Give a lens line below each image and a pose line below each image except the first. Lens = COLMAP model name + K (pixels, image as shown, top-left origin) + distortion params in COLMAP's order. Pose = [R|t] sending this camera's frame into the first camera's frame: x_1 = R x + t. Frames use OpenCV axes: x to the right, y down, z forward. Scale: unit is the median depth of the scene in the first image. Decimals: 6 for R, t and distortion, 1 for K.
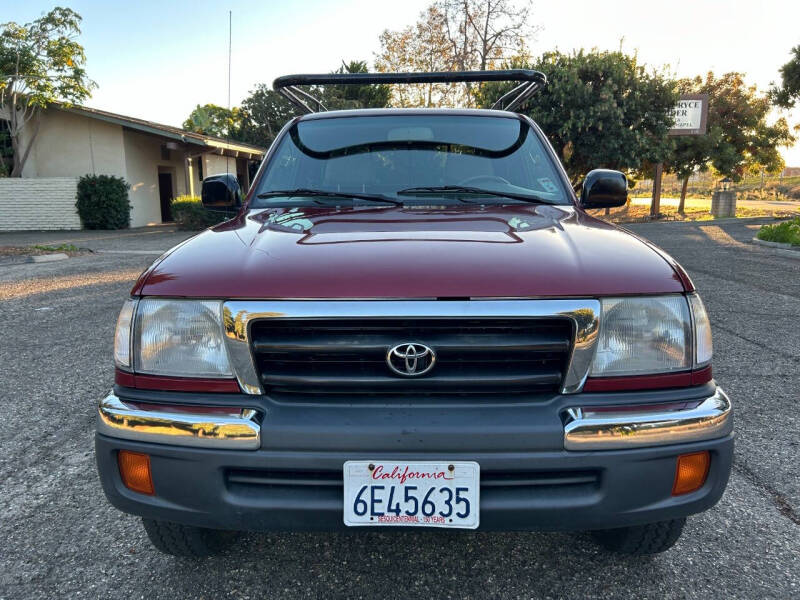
lens RADIAL K [[606.1, 0, 400.0], [0, 606.1, 300.0], [0, 0, 1]] dist [0.060262, -0.070110]
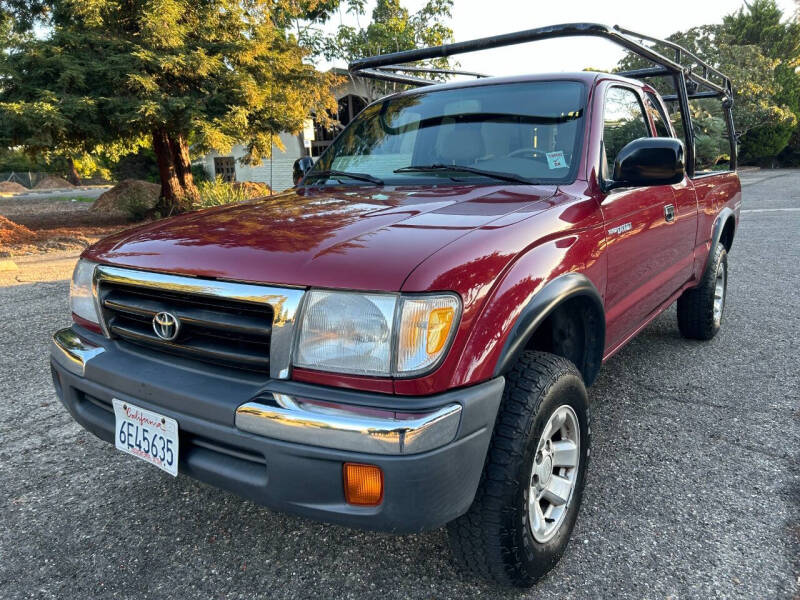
lens RADIAL K [[610.1, 0, 399.8], [0, 610.1, 304.1], [0, 0, 1]] dist [0.040439, -0.046888]
pose [[0.825965, 0.107641, -0.553349, 0.604524], [-0.075166, 0.993865, 0.081135, -0.043154], [0.558688, -0.025422, 0.828988, 0.156154]]
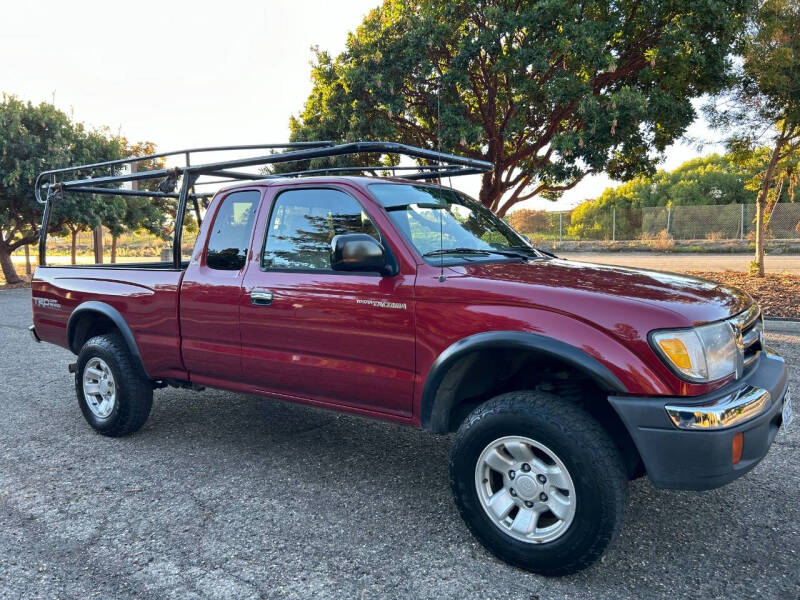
lens RADIAL K [[610.0, 0, 401.2], [0, 610.0, 299.3], [0, 0, 1]] dist [0.040353, -0.048579]
pose [[0.570261, -0.070738, 0.818412, -1.224605], [0.146792, 0.989025, -0.016798, -0.088980], [-0.808241, 0.129716, 0.574386, 0.462414]]
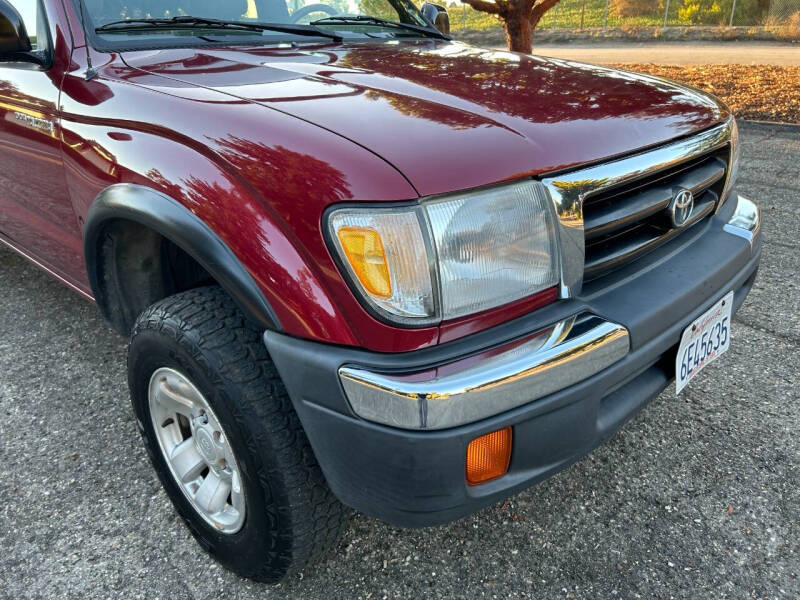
lens RADIAL K [[612.1, 0, 397.5], [0, 612.1, 304.6], [0, 0, 1]] dist [0.044418, -0.057003]
pose [[0.683399, -0.292627, 0.668832, -0.551493], [0.132361, 0.950632, 0.280677, -0.049159], [-0.717946, -0.103287, 0.688393, 0.375955]]
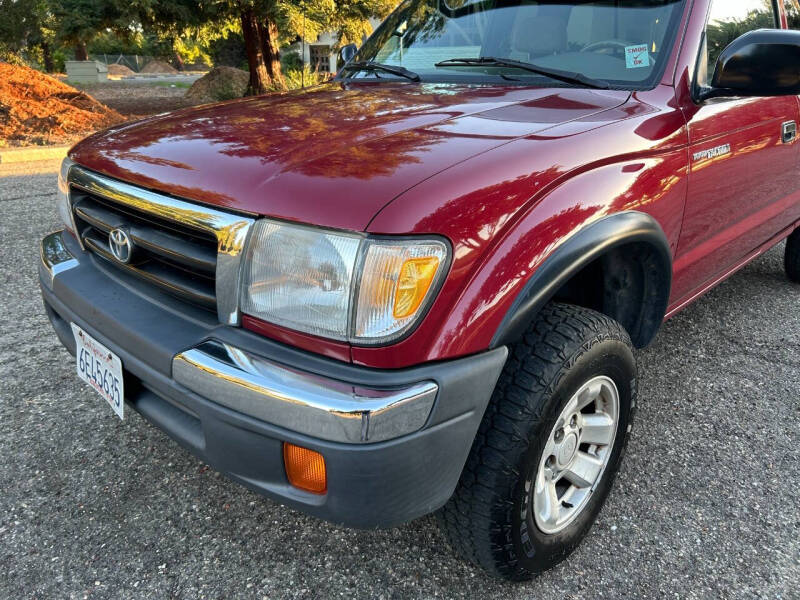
lens RADIAL K [[610.0, 0, 401.2], [0, 610.0, 299.3], [0, 0, 1]] dist [0.040353, -0.048579]
pose [[0.727682, 0.255764, -0.636446, 0.591497], [-0.124738, 0.961752, 0.243874, -0.070597], [0.674477, -0.098074, 0.731753, 0.325934]]
